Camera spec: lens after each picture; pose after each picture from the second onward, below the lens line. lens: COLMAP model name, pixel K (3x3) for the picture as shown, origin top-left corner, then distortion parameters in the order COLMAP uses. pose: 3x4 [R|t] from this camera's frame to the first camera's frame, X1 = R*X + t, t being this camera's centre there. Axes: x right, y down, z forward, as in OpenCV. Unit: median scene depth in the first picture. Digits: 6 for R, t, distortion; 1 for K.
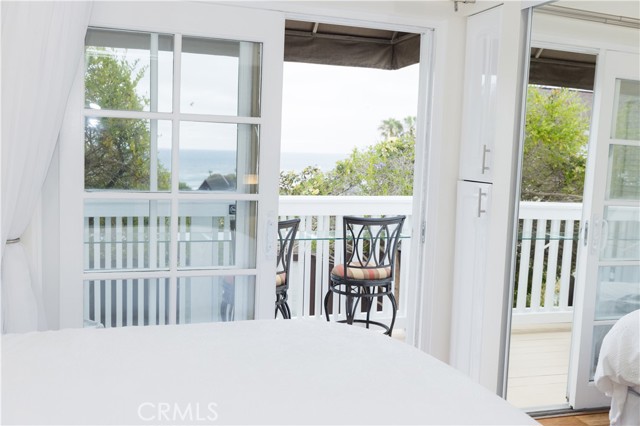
lens RADIAL K [[585.6, 0, 315.9], [0, 585.6, 213.2], [0, 0, 1]] dist [-0.018089, 0.000000]
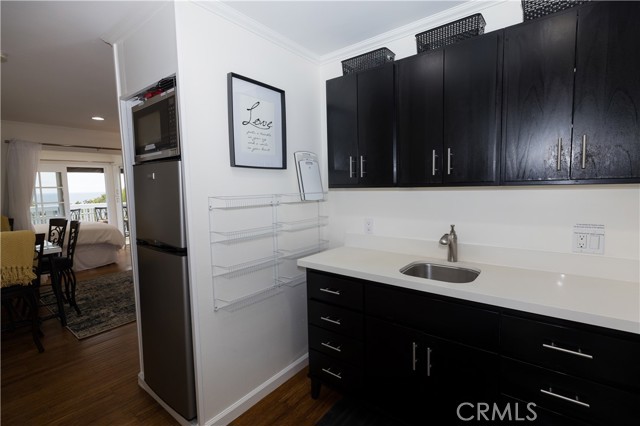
lens RADIAL K [[295.8, 0, 322.1], [0, 295.8, 211.1], [0, 0, 1]] dist [-0.000966, 0.000560]
pose [[0.814639, -0.086292, 0.573513, 0.203947], [0.085833, 0.995918, 0.027929, 0.137516], [-0.573582, 0.026474, 0.818720, -1.944293]]
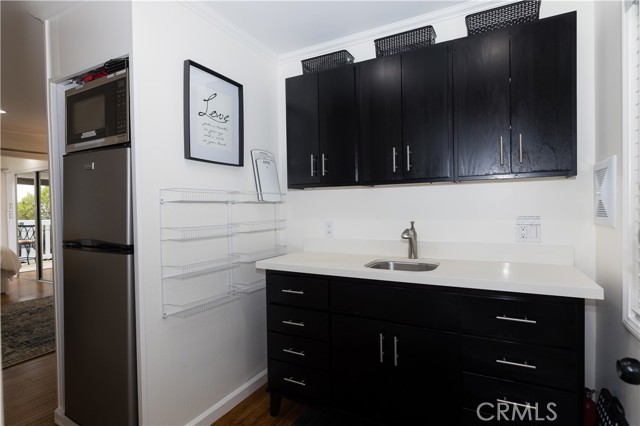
lens RADIAL K [[331.1, 0, 322.3], [0, 331.1, 212.3], [0, 0, 1]] dist [-0.010579, 0.001978]
pose [[0.702544, -0.041579, 0.710425, 0.147680], [0.087498, 0.995764, -0.028248, 0.183954], [-0.706241, 0.082006, 0.703206, -1.955963]]
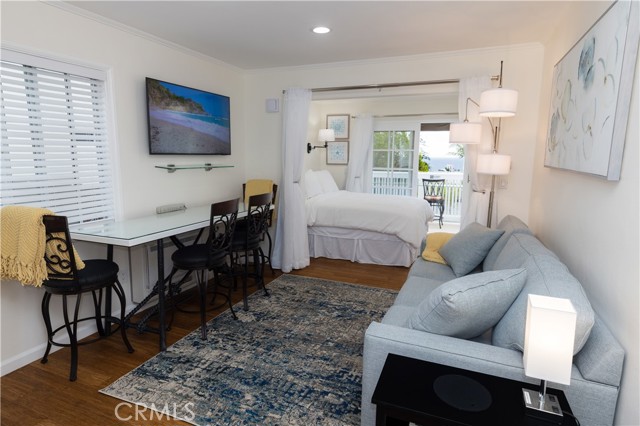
lens RADIAL K [[360.6, 0, 322.2], [0, 360.6, 202.0], [0, 0, 1]] dist [0.007943, 0.001030]
pose [[0.774185, 0.073136, -0.628720, 0.807099], [-0.048803, 0.997242, 0.055910, 0.070342], [0.631076, -0.012601, 0.775619, -1.054374]]
